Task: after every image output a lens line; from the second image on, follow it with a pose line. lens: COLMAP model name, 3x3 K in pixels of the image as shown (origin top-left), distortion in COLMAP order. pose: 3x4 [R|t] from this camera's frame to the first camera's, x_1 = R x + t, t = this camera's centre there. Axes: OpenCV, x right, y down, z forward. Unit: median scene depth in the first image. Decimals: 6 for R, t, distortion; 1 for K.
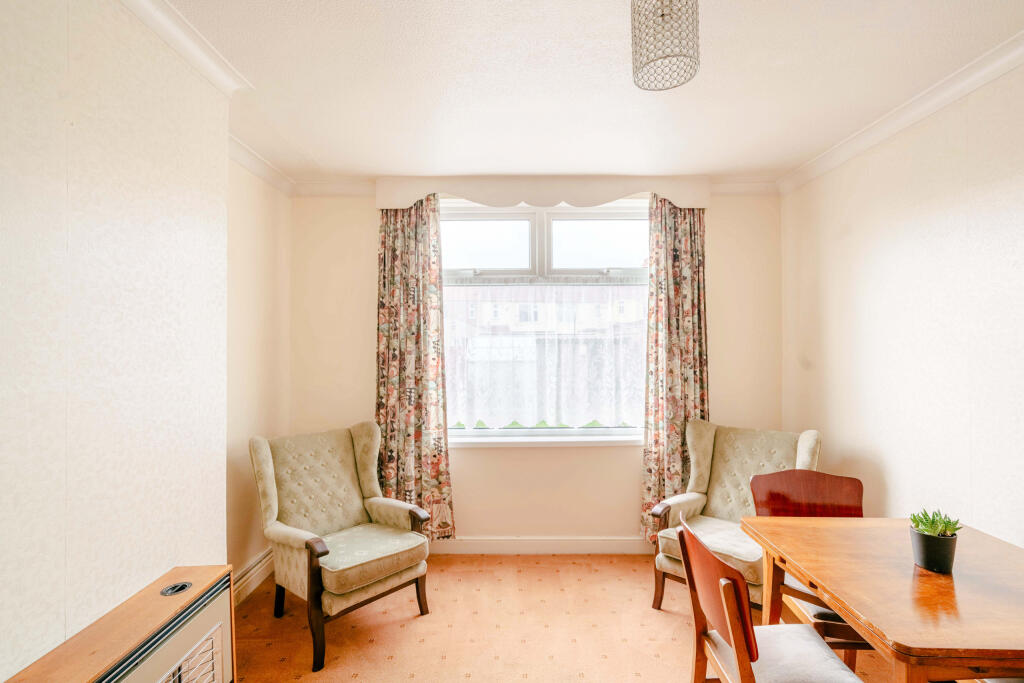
lens RADIAL K [[467.4, 0, 509.5], [0, 467.4, 342.4], [0, 0, 1]] dist [-0.012094, 0.007027]
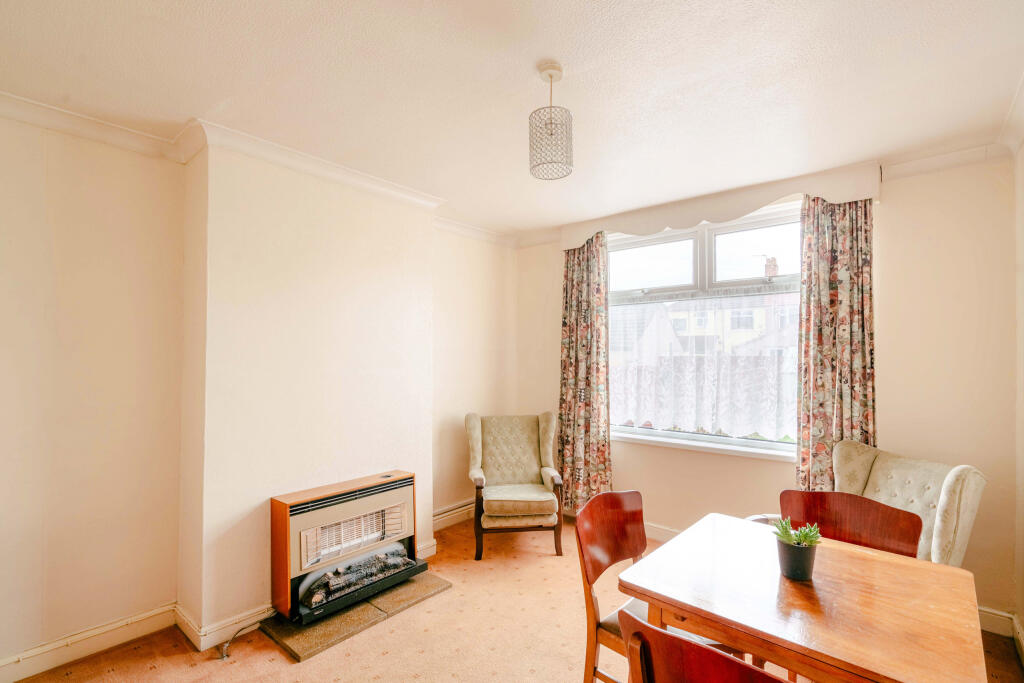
lens RADIAL K [[454.8, 0, 513.6], [0, 454.8, 352.8], [0, 0, 1]] dist [-0.020938, 0.006240]
pose [[0.764926, 0.002925, -0.644111, 0.442039], [-0.000389, 0.999992, 0.004079, -0.004751], [0.644118, -0.002870, 0.764921, -0.063843]]
